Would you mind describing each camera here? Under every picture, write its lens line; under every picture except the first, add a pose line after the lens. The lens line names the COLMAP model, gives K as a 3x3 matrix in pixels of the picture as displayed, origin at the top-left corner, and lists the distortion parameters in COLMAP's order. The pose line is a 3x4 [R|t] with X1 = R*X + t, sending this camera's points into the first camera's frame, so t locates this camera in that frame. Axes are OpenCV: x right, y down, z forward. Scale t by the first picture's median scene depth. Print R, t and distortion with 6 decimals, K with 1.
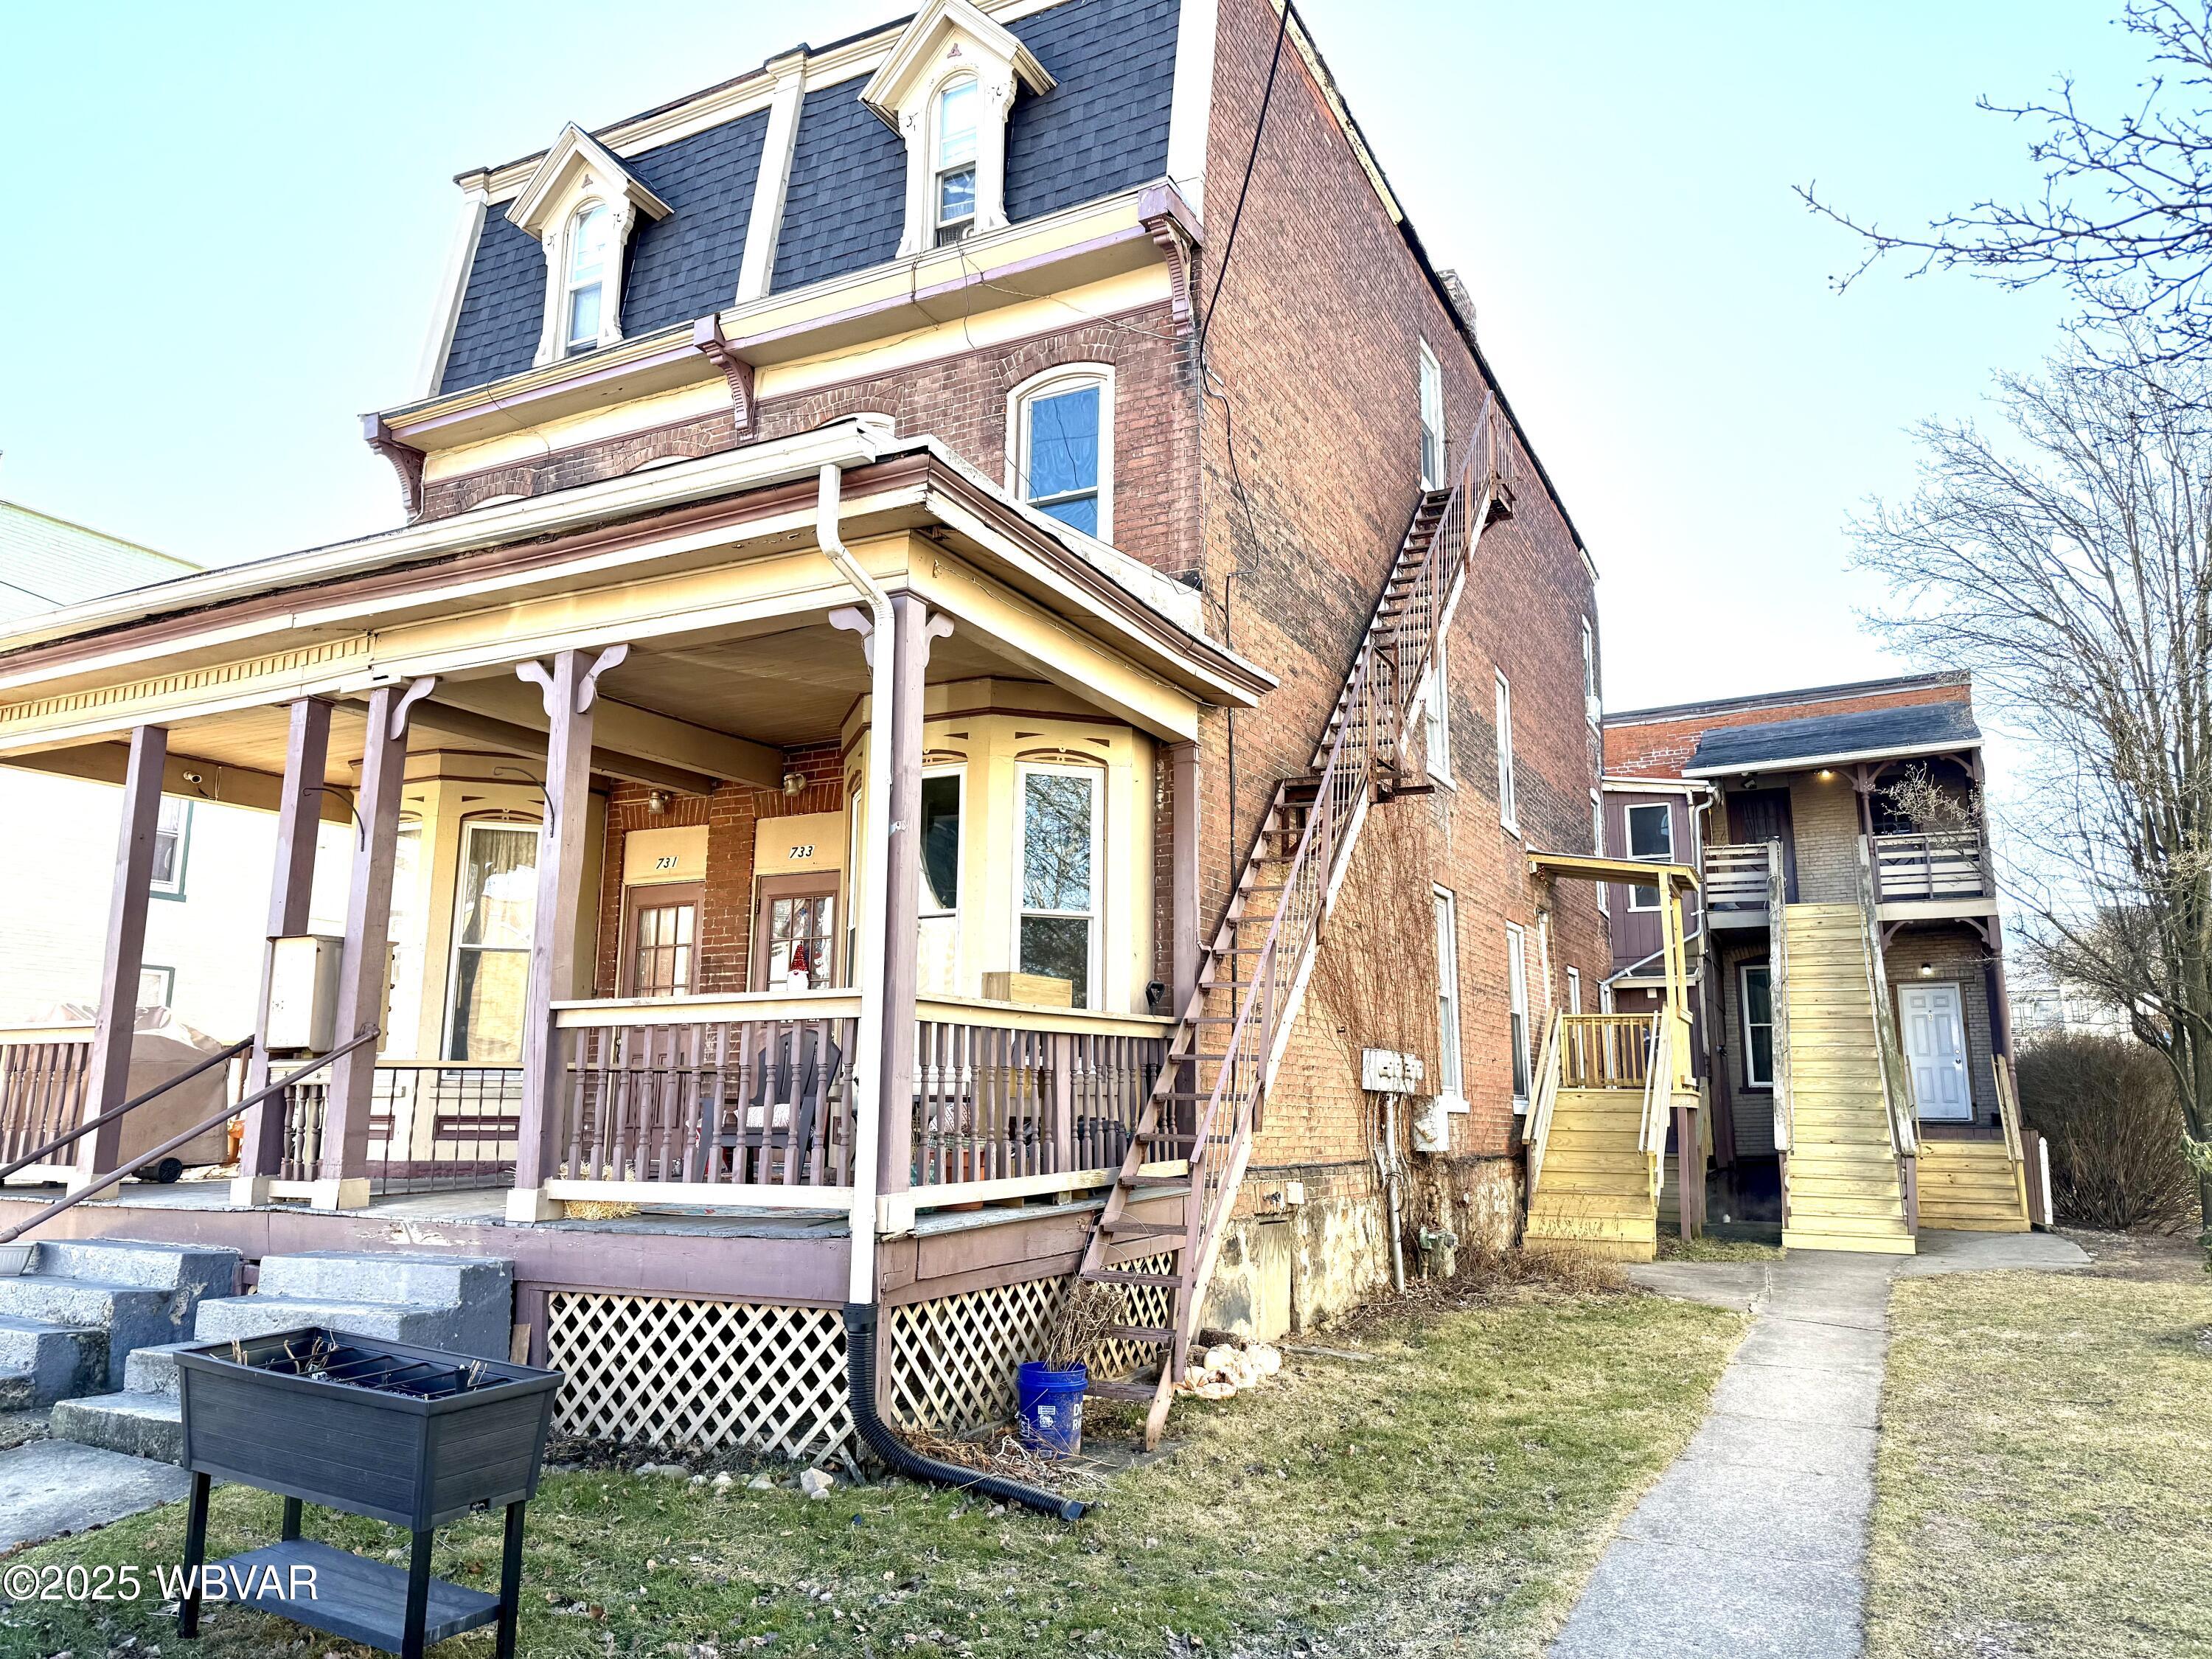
lens RADIAL K [[1533.7, 0, 1100.8], [0, 1533.7, 823.8], [0, 0, 1]] dist [0.000512, -0.002057]
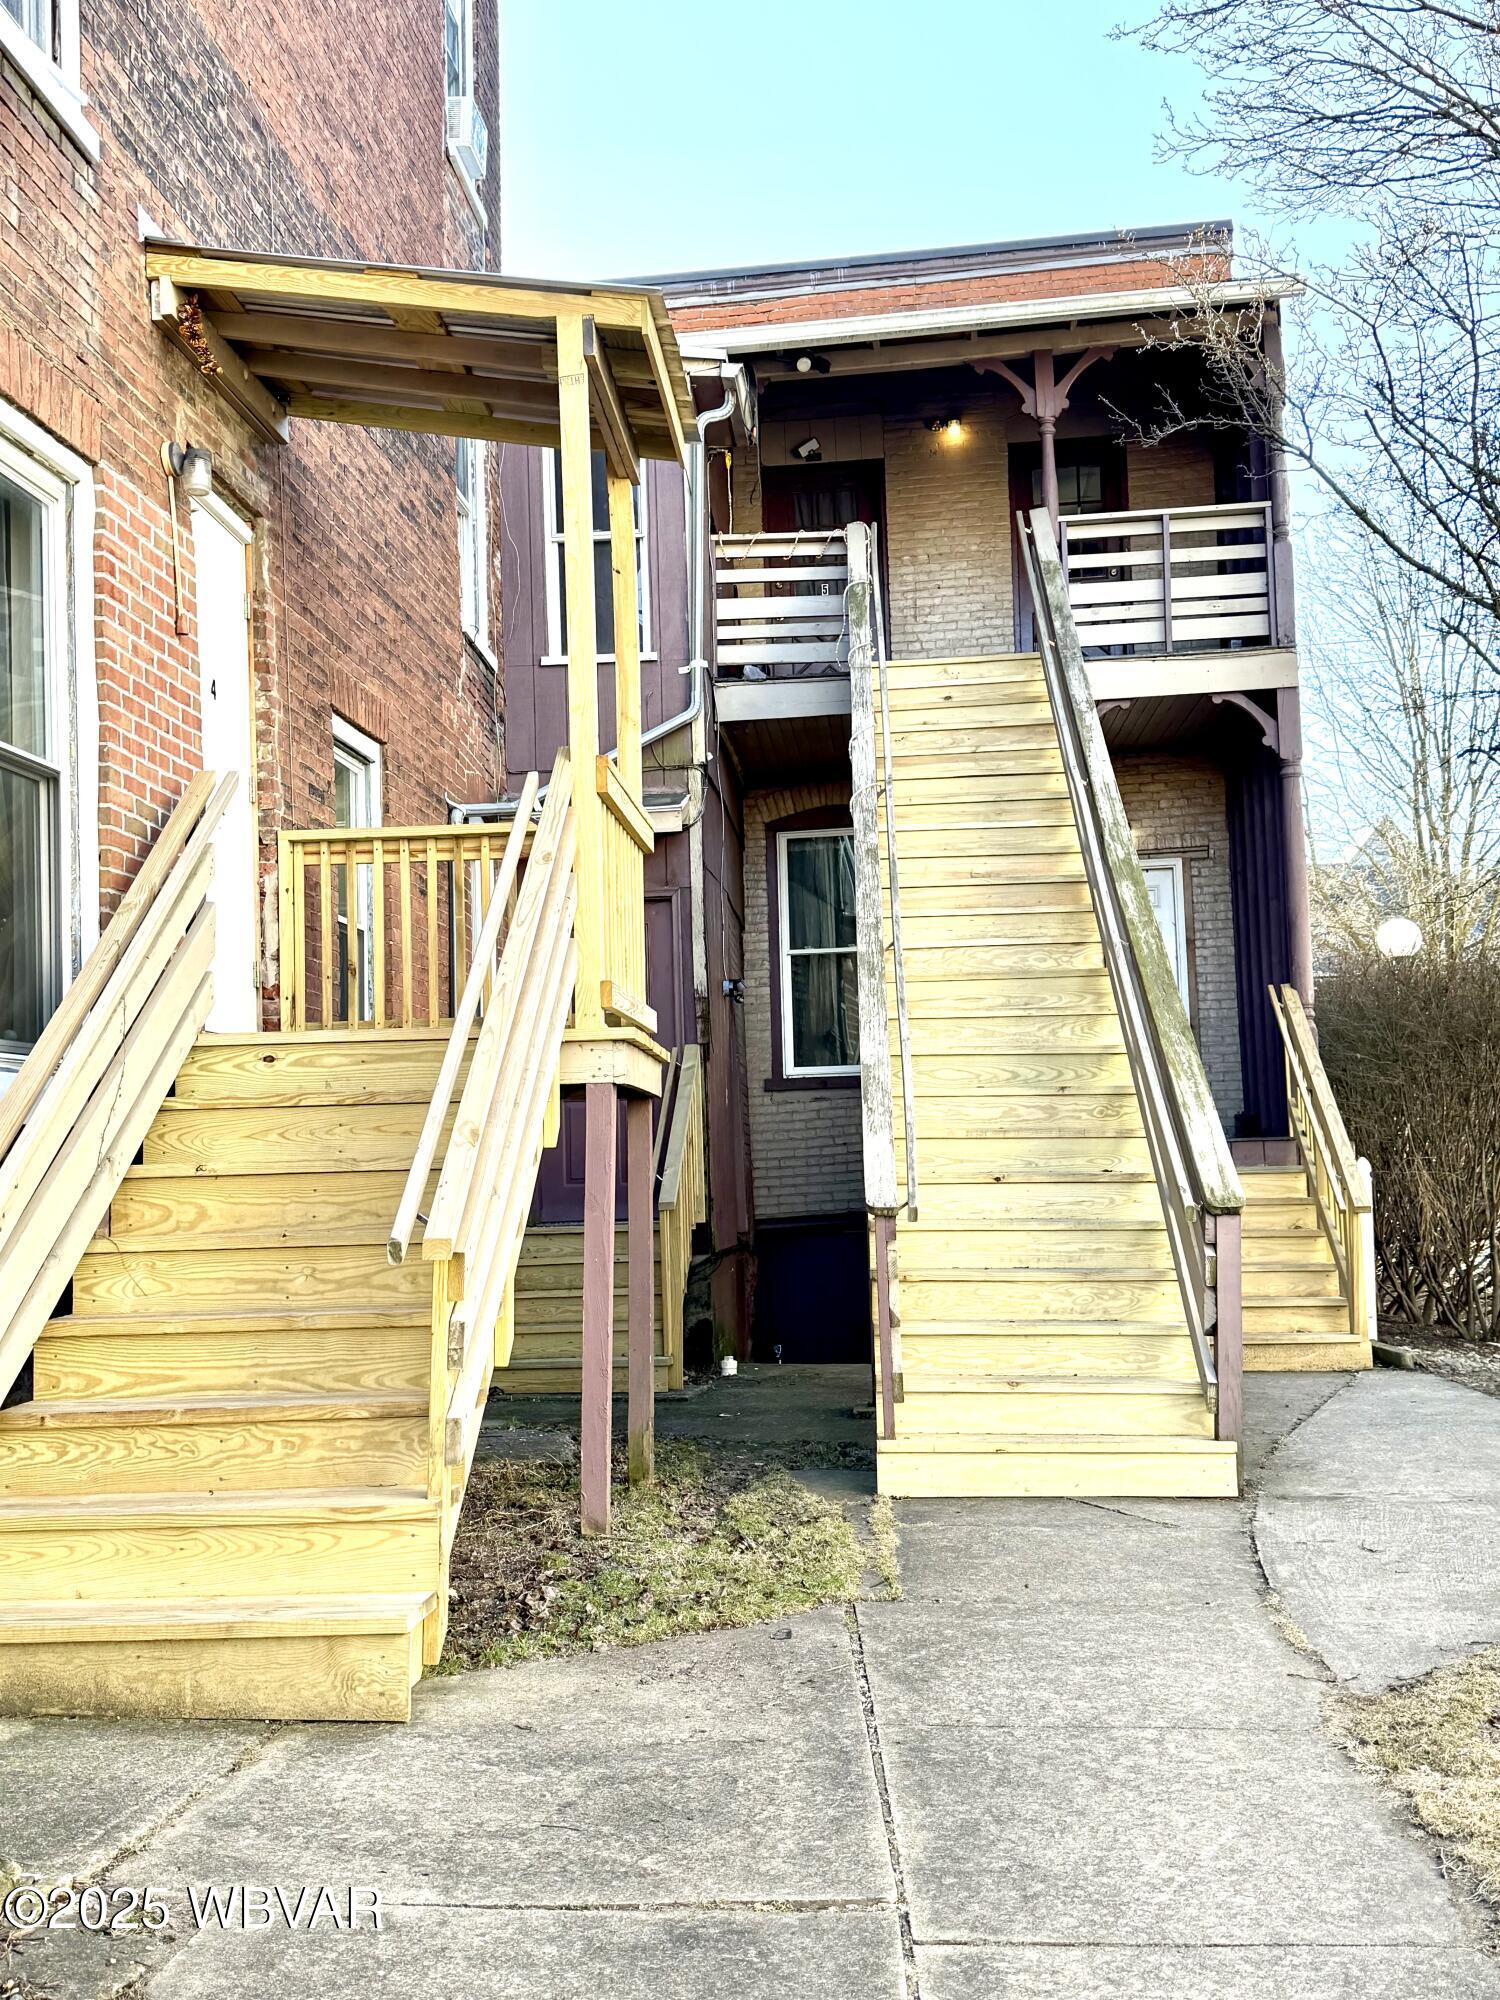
lens RADIAL K [[2096.7, 0, 747.1], [0, 2096.7, 998.7], [0, 0, 1]] dist [0.110365, 0.000000]
pose [[0.926571, -0.004051, 0.376098, 0.190805], [-0.035726, 0.994473, 0.098728, 0.096337], [-0.374419, -0.104915, 0.921305, 0.464864]]
